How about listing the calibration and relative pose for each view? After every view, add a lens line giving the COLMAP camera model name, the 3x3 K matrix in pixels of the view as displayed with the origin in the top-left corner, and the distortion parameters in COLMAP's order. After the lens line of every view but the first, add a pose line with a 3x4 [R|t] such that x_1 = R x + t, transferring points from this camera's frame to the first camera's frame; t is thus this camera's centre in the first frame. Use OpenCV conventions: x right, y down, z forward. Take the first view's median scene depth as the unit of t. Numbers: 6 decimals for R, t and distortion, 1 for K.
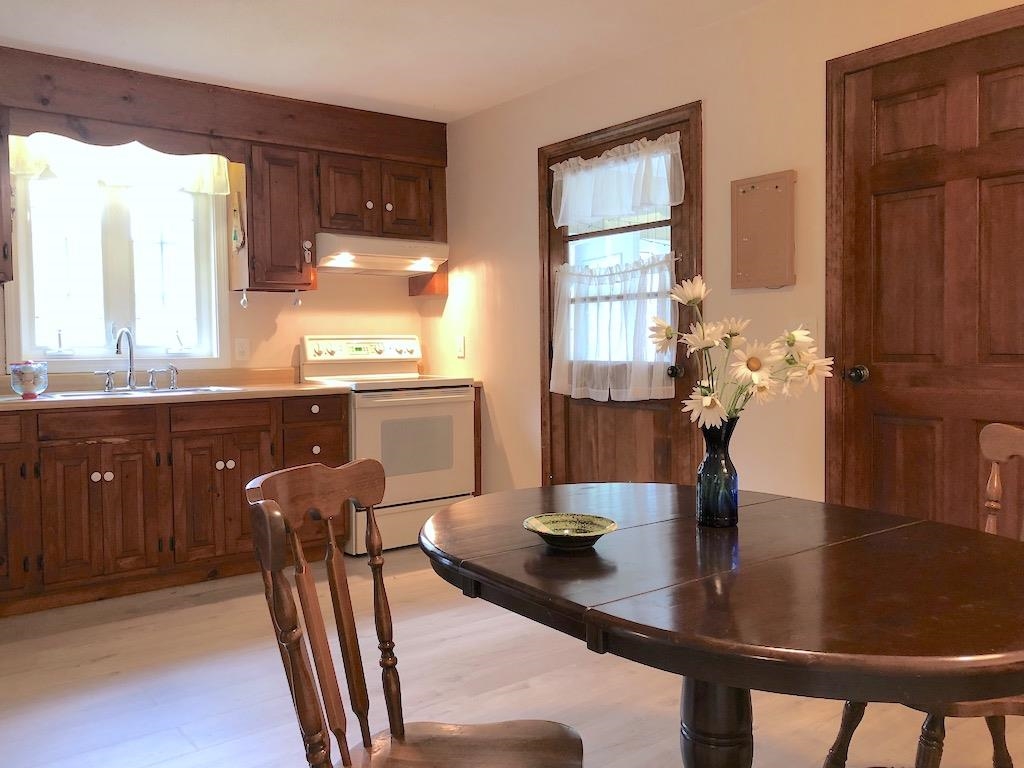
lens RADIAL K [[840.5, 0, 509.8], [0, 840.5, 385.7], [0, 0, 1]] dist [0.027522, -0.003466]
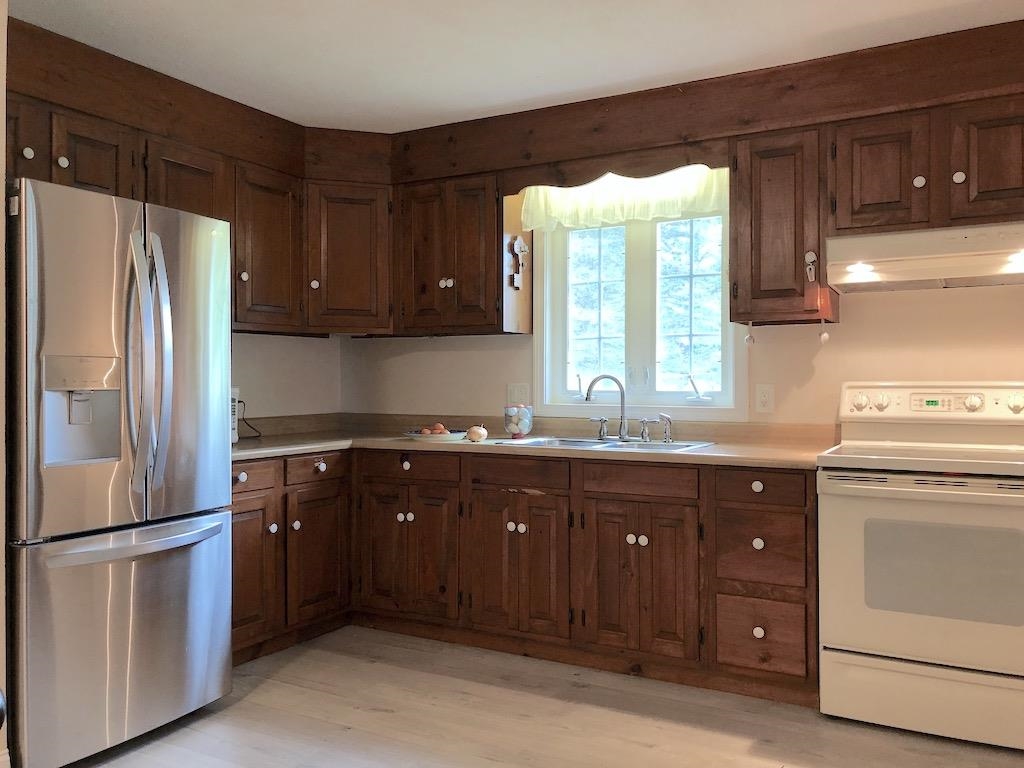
lens RADIAL K [[840.5, 0, 510.0], [0, 840.5, 375.7], [0, 0, 1]] dist [0.027522, -0.003466]
pose [[0.395902, 0.007220, -0.918265, 0.332174], [-0.052825, 0.998492, -0.014924, -0.042741], [0.916772, 0.054416, 0.395686, 0.499620]]
